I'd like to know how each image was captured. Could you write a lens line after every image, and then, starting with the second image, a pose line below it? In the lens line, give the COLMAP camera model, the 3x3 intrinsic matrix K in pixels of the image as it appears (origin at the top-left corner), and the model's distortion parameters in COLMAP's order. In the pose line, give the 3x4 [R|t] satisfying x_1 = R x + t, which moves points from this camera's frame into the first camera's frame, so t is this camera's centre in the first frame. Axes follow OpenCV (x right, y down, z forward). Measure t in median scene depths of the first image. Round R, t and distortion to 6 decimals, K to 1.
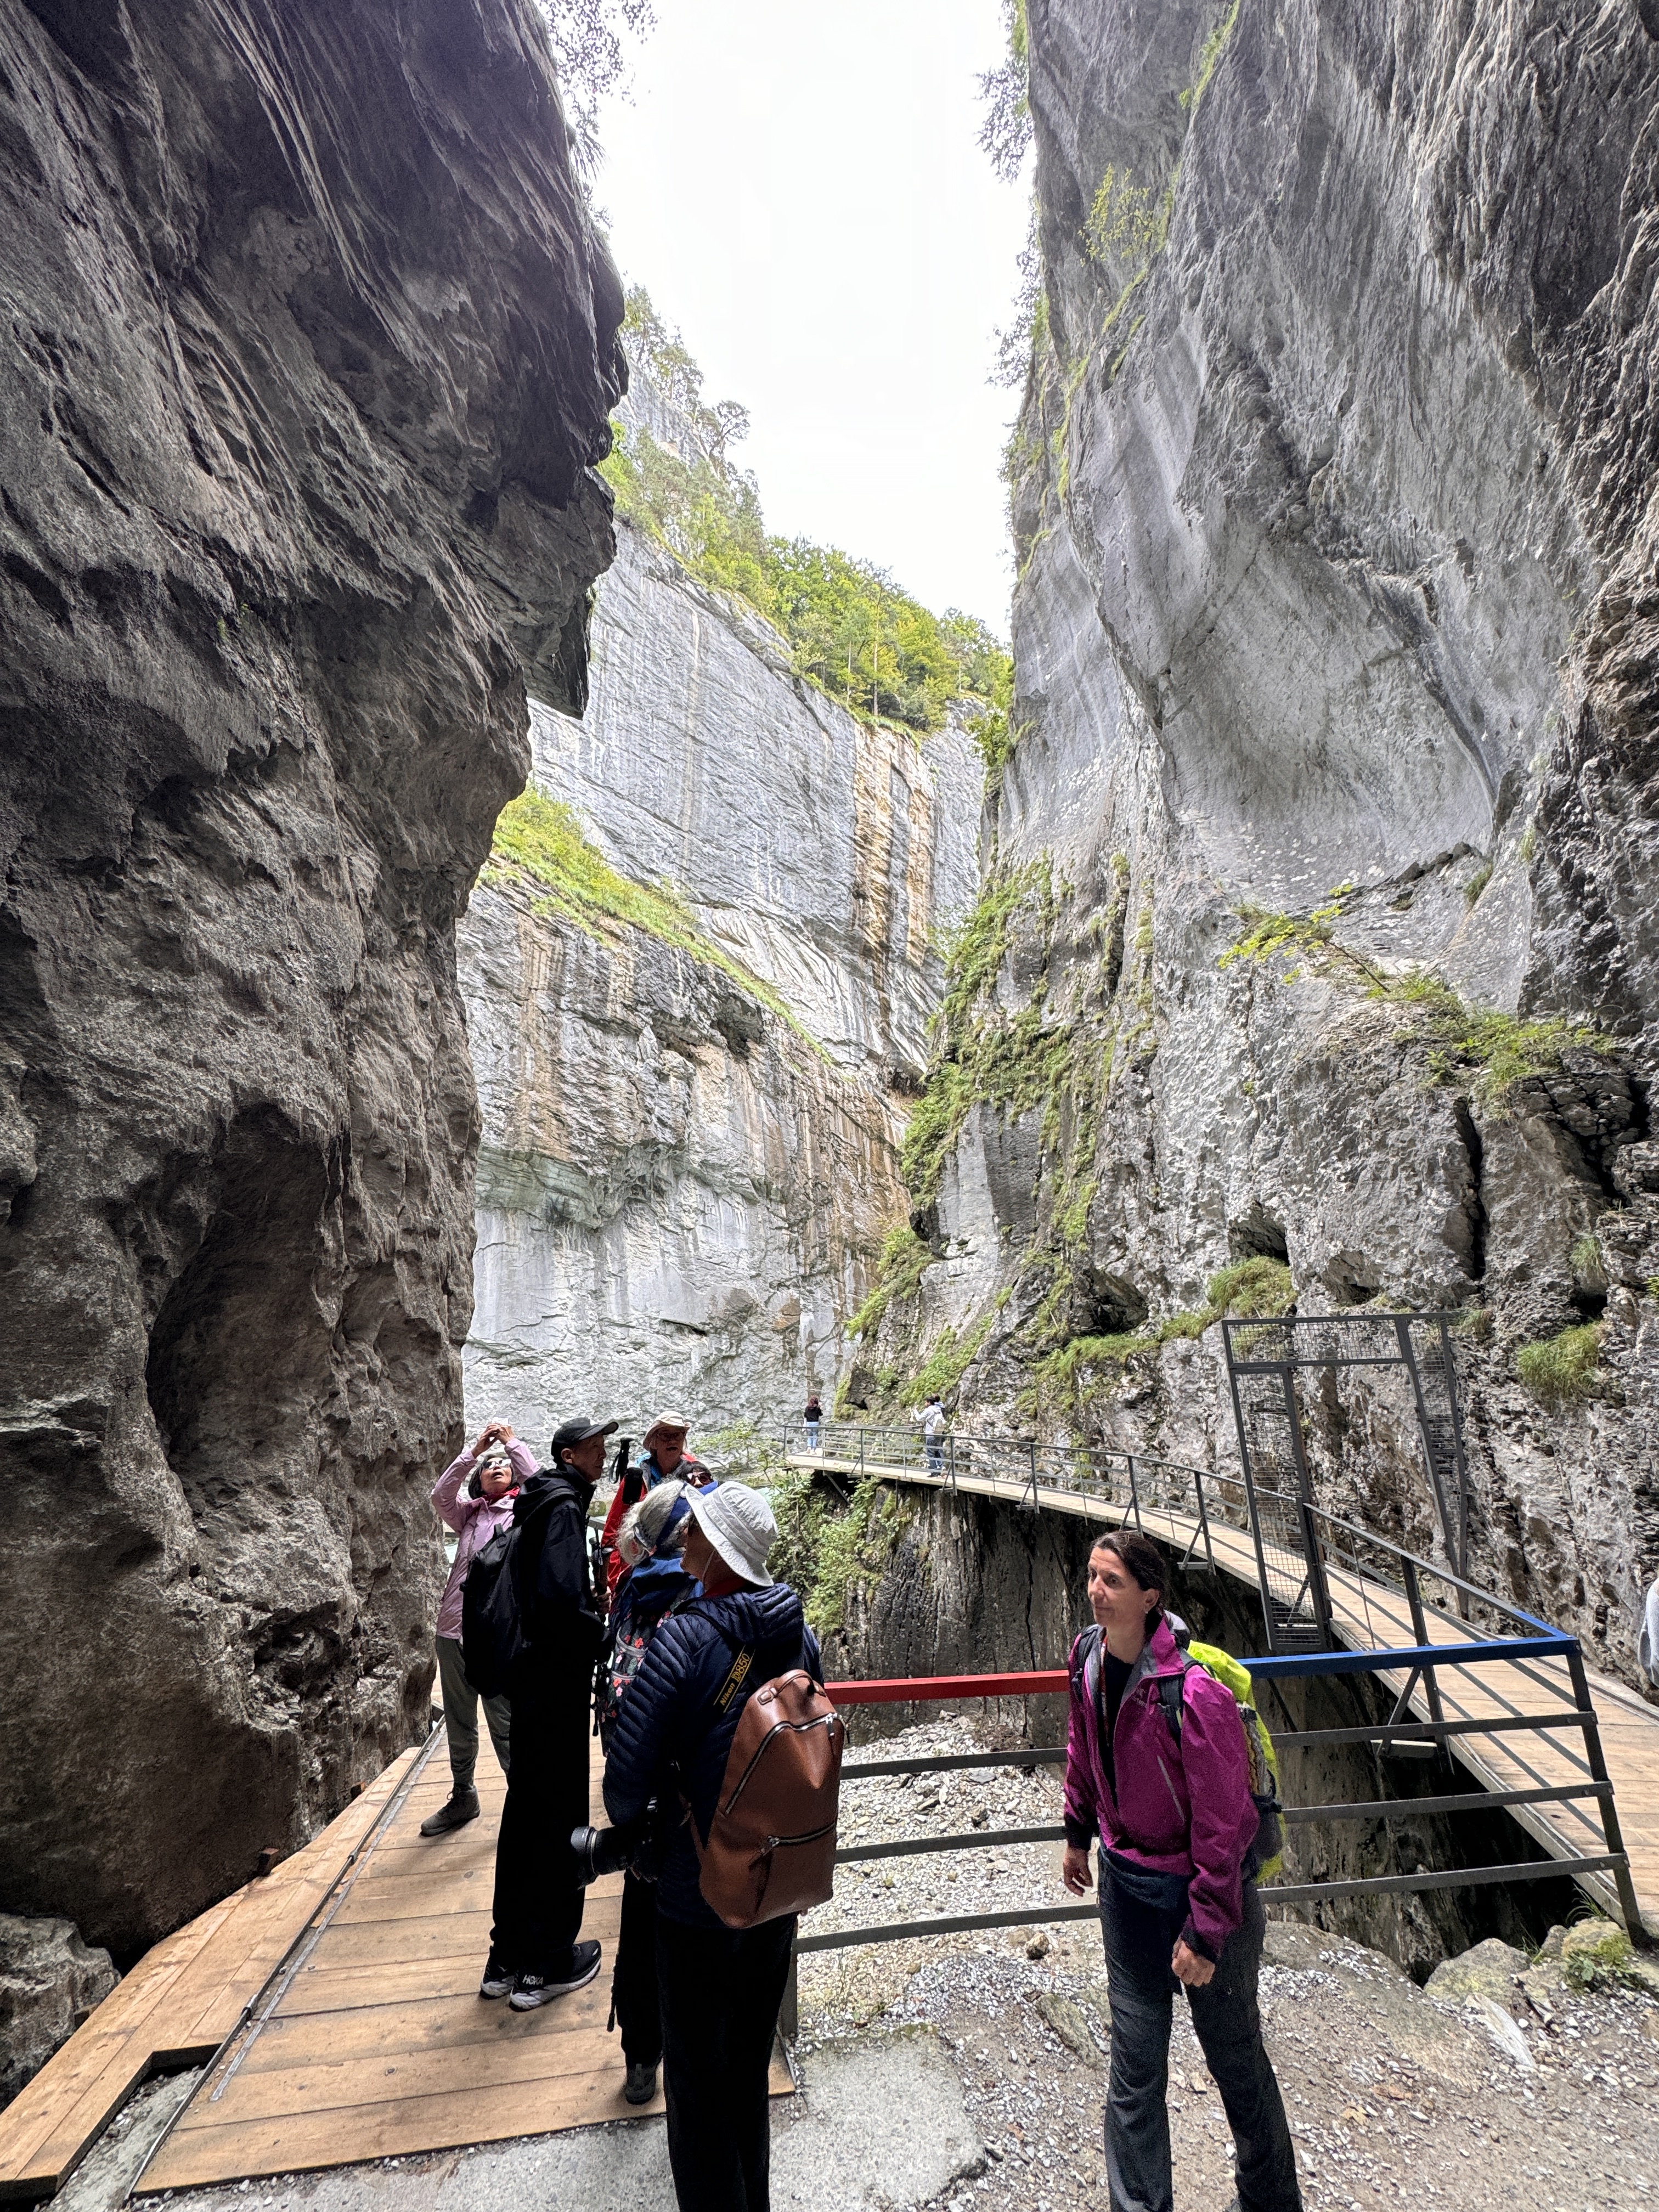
lens RADIAL K [[878.0, 0, 829.5], [0, 878.0, 1106.0], [0, 0, 1]] dist [-0.000979, -0.000397]
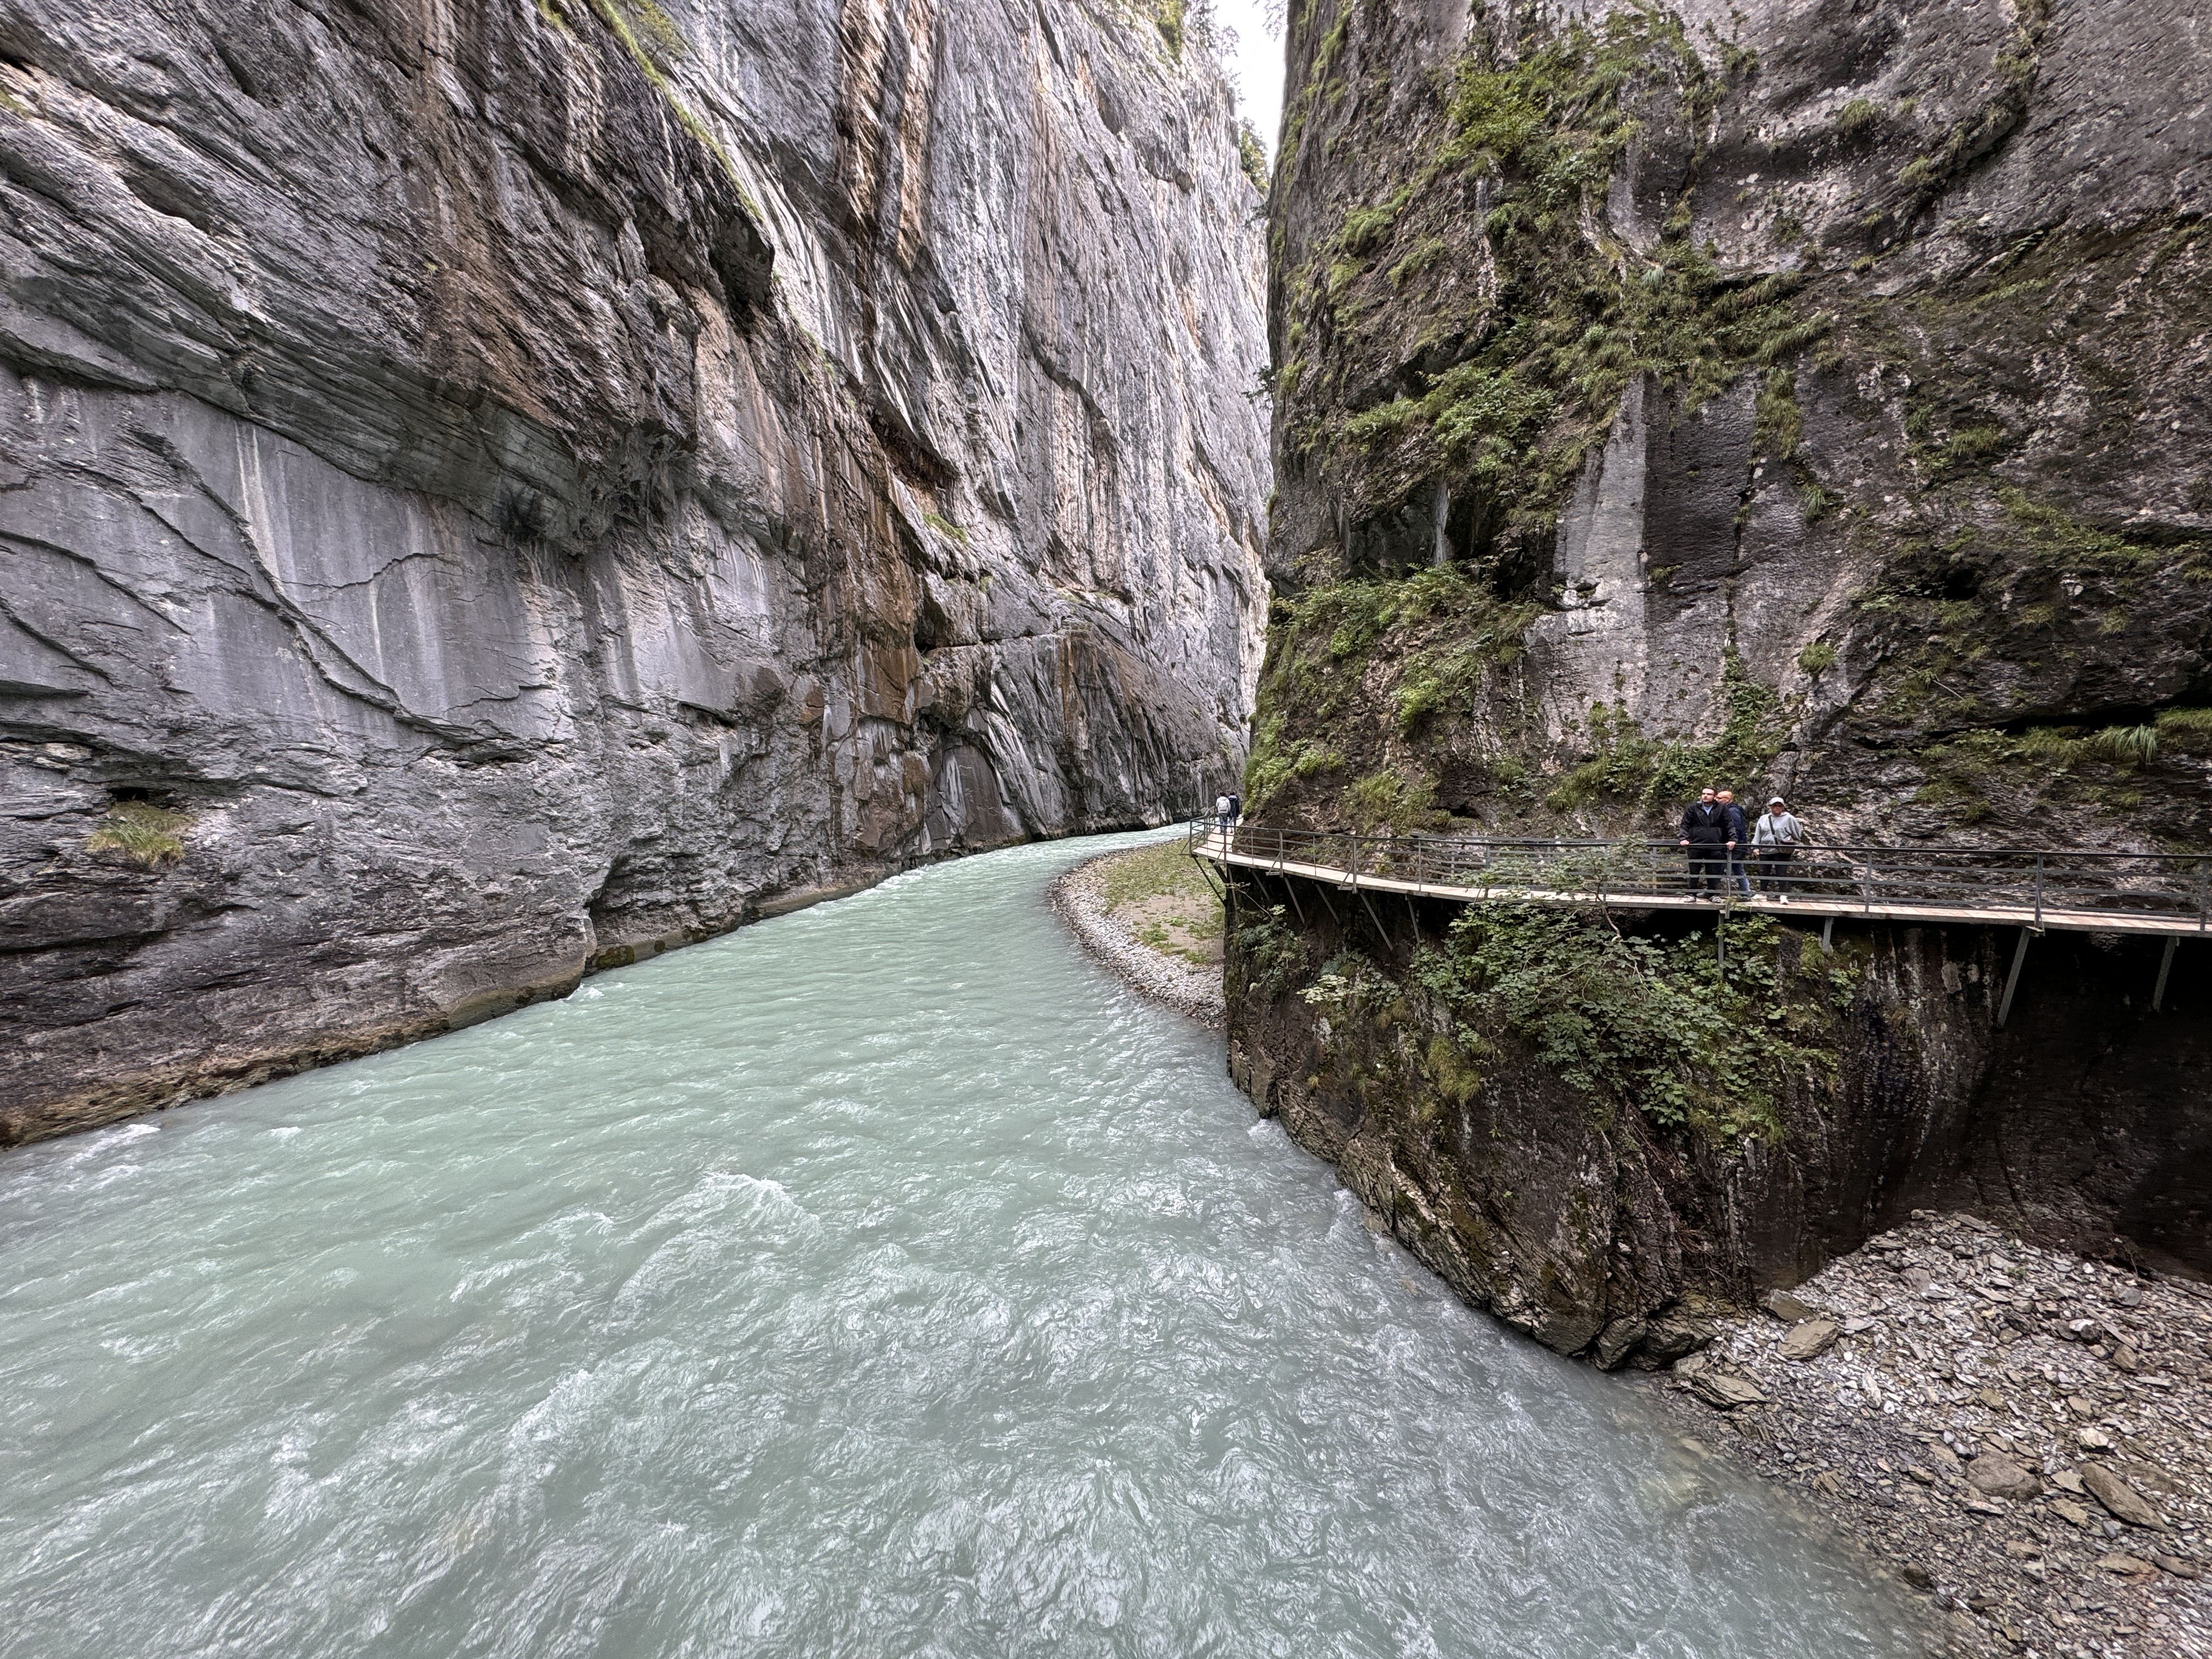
lens RADIAL K [[878.0, 0, 1113.4], [0, 878.0, 829.8], [0, 0, 1]] dist [-0.000979, -0.000397]
pose [[0.880440, -0.027096, 0.473382, -0.216193], [-0.137095, 0.941177, 0.308854, 0.072890], [-0.453905, -0.336826, 0.824935, 0.223787]]
